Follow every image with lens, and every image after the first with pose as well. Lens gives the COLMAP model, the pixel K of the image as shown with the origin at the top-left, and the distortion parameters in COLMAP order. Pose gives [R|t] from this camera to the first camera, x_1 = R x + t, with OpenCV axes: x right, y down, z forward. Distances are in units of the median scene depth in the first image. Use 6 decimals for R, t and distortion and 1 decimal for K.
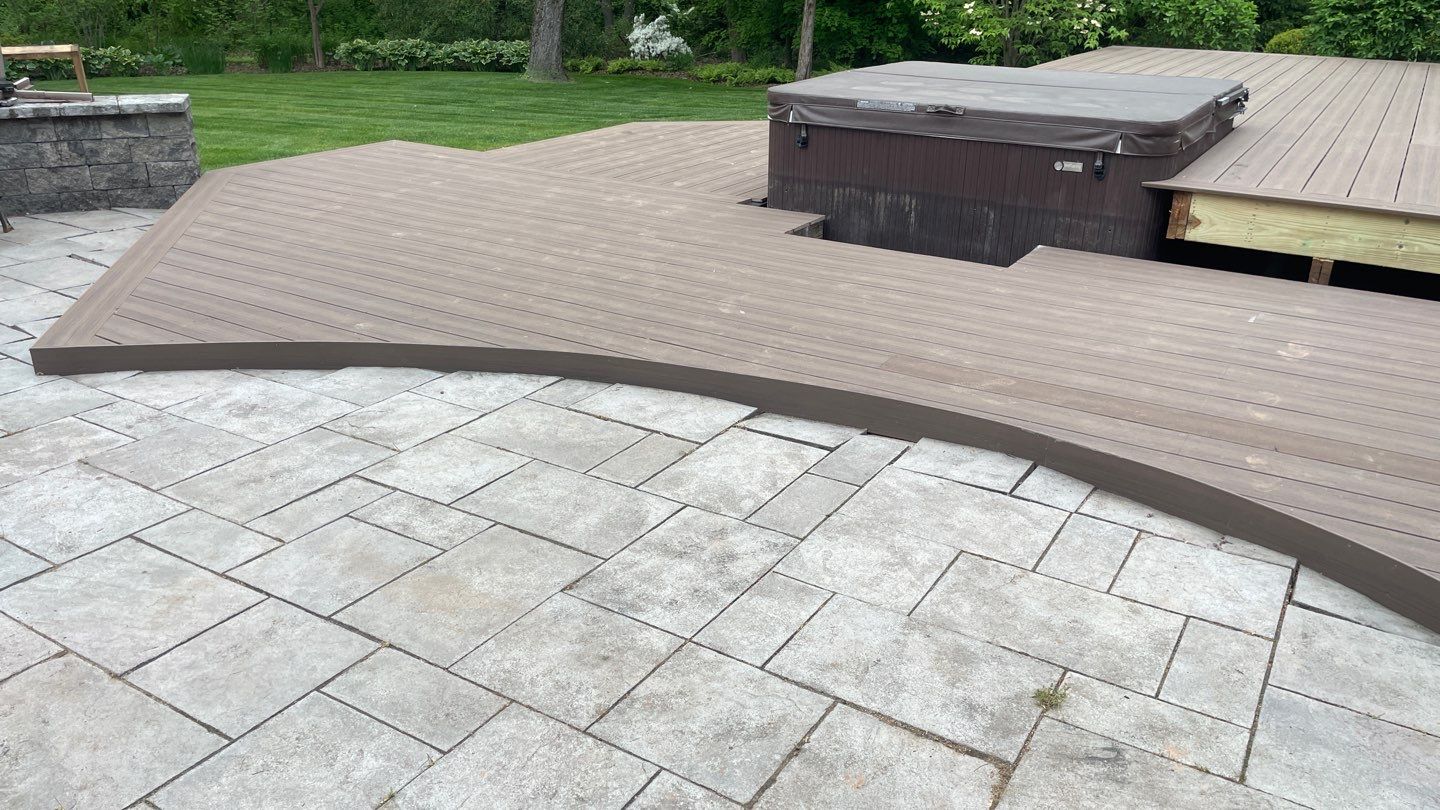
lens RADIAL K [[1084.5, 0, 726.7], [0, 1084.5, 418.1], [0, 0, 1]] dist [0.079960, -0.106249]
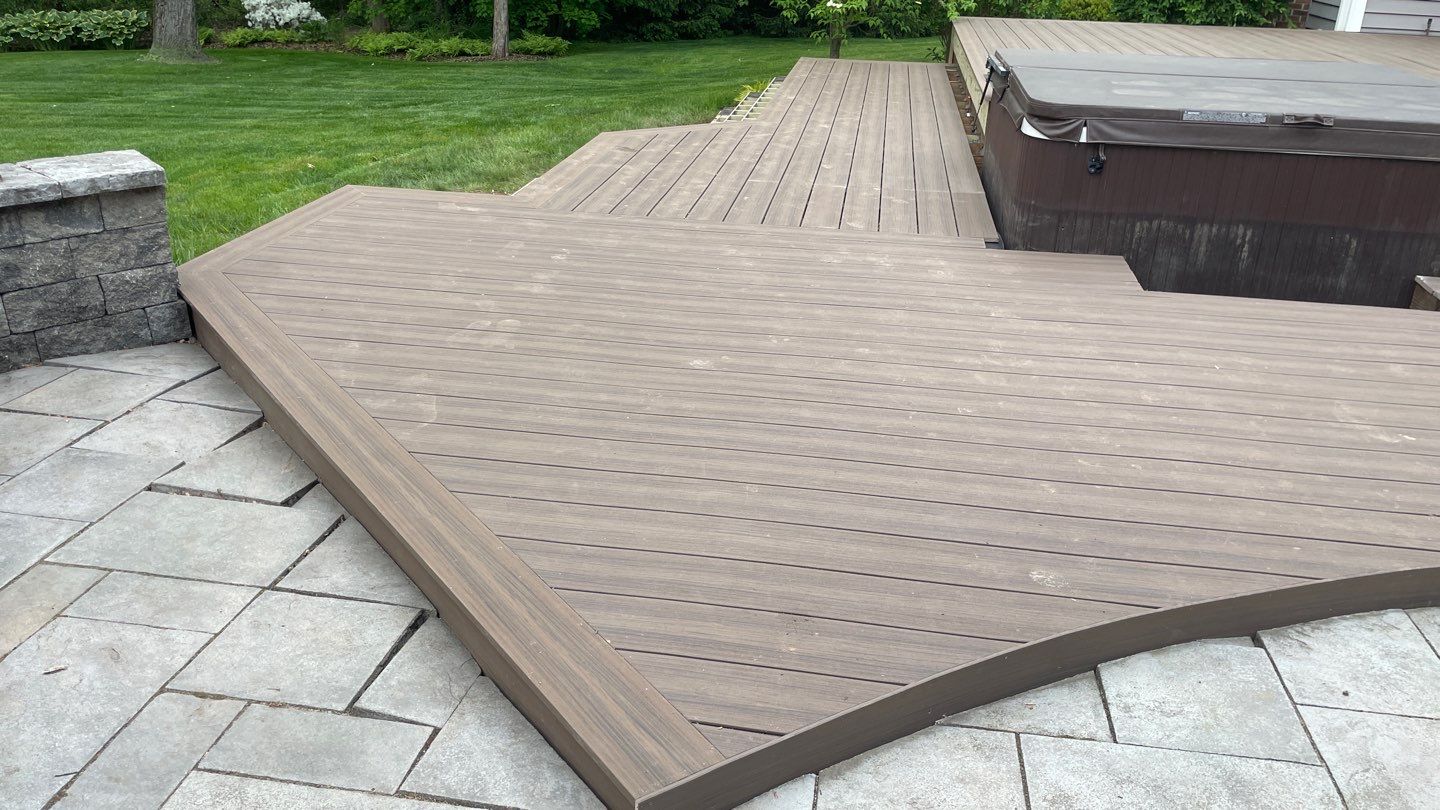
lens RADIAL K [[1084.5, 0, 726.7], [0, 1084.5, 418.1], [0, 0, 1]] dist [0.079960, -0.106249]
pose [[0.919616, -0.151970, 0.362230, -0.488609], [0.139184, 0.988367, 0.061303, -0.161876], [-0.367333, -0.005958, 0.930070, 0.371221]]
